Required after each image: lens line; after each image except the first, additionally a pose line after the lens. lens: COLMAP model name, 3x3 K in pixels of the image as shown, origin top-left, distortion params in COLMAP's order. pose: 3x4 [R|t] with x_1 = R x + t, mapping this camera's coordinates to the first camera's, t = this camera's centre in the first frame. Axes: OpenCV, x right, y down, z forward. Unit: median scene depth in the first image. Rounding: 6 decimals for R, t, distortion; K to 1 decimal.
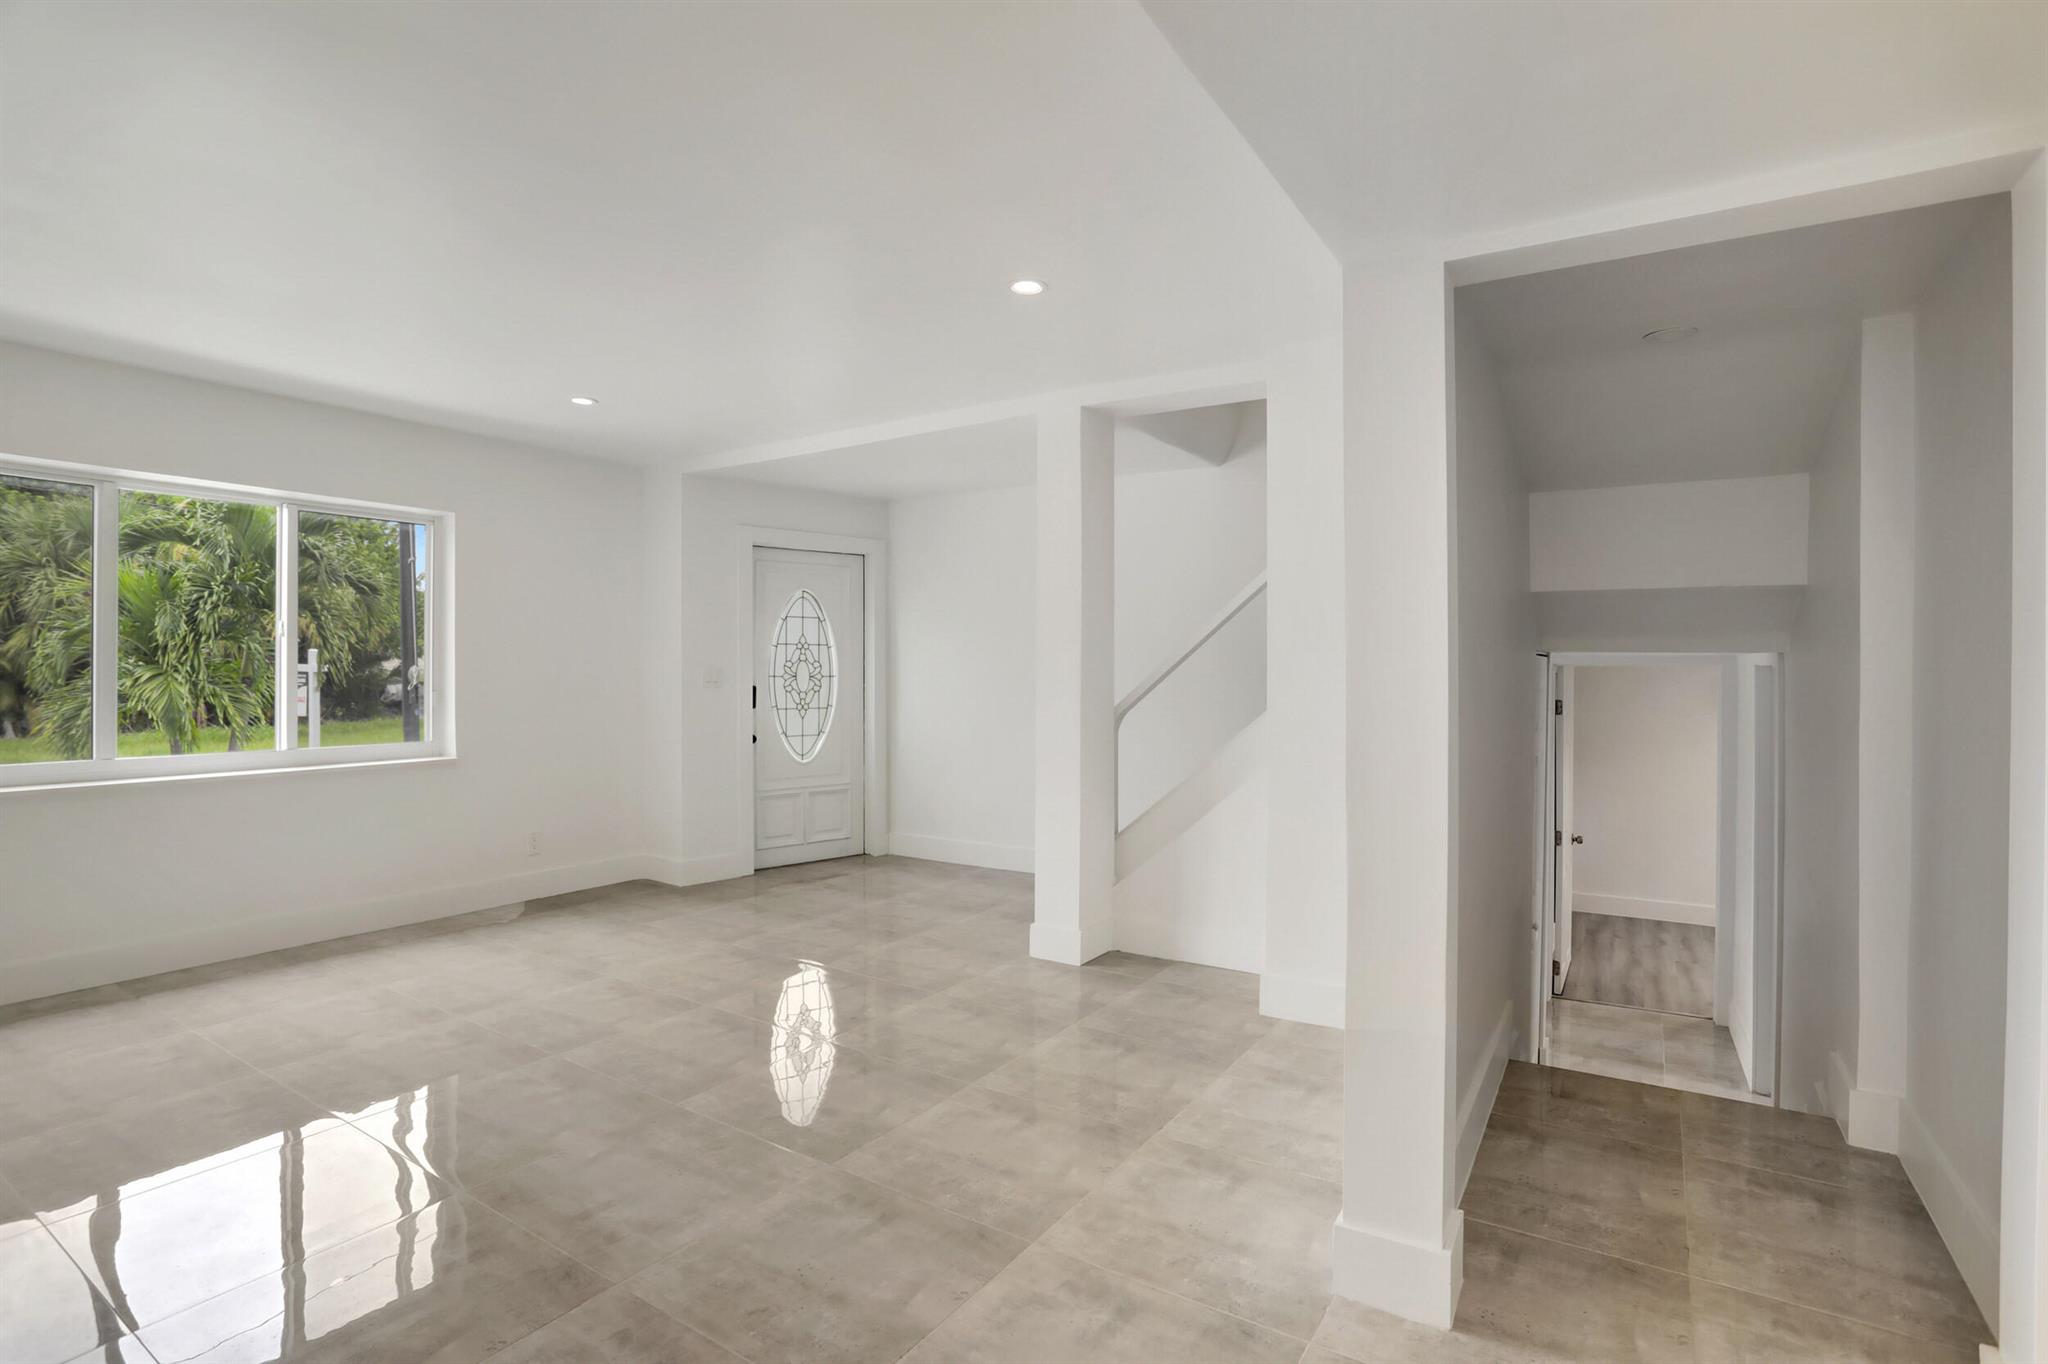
lens RADIAL K [[991.6, 0, 1028.9], [0, 991.6, 673.1], [0, 0, 1]] dist [-0.062407, 0.020786]
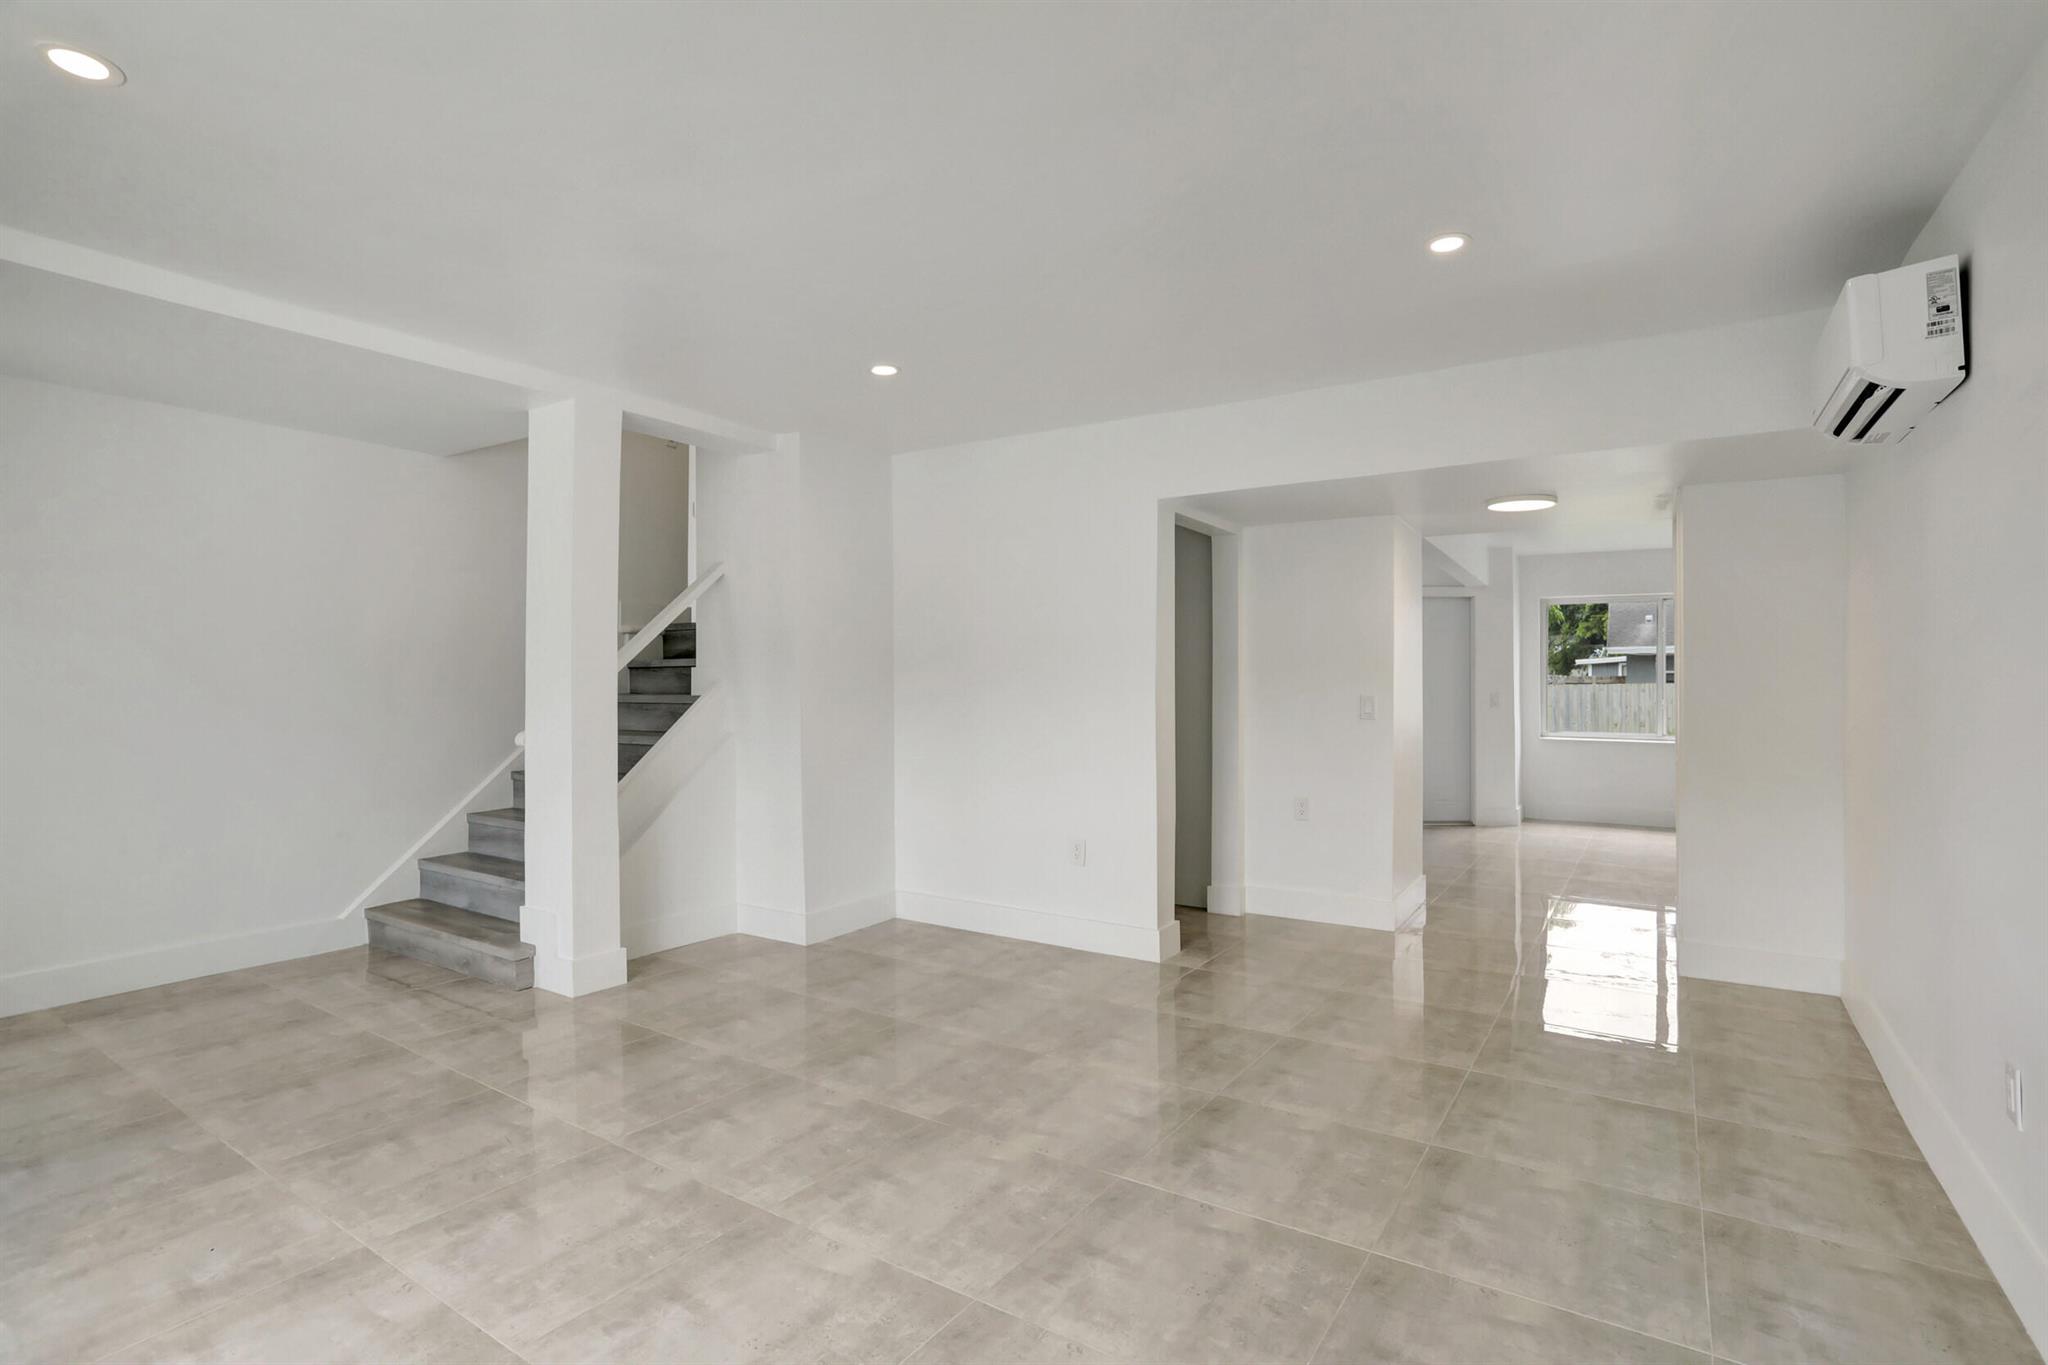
lens RADIAL K [[991.6, 0, 1028.9], [0, 991.6, 673.6], [0, 0, 1]] dist [-0.062407, 0.020786]
pose [[0.017487, 0.001119, 0.999846, -0.895650], [0.005403, 0.999985, -0.001213, -0.003012], [-0.999832, 0.005423, 0.017481, 0.584512]]
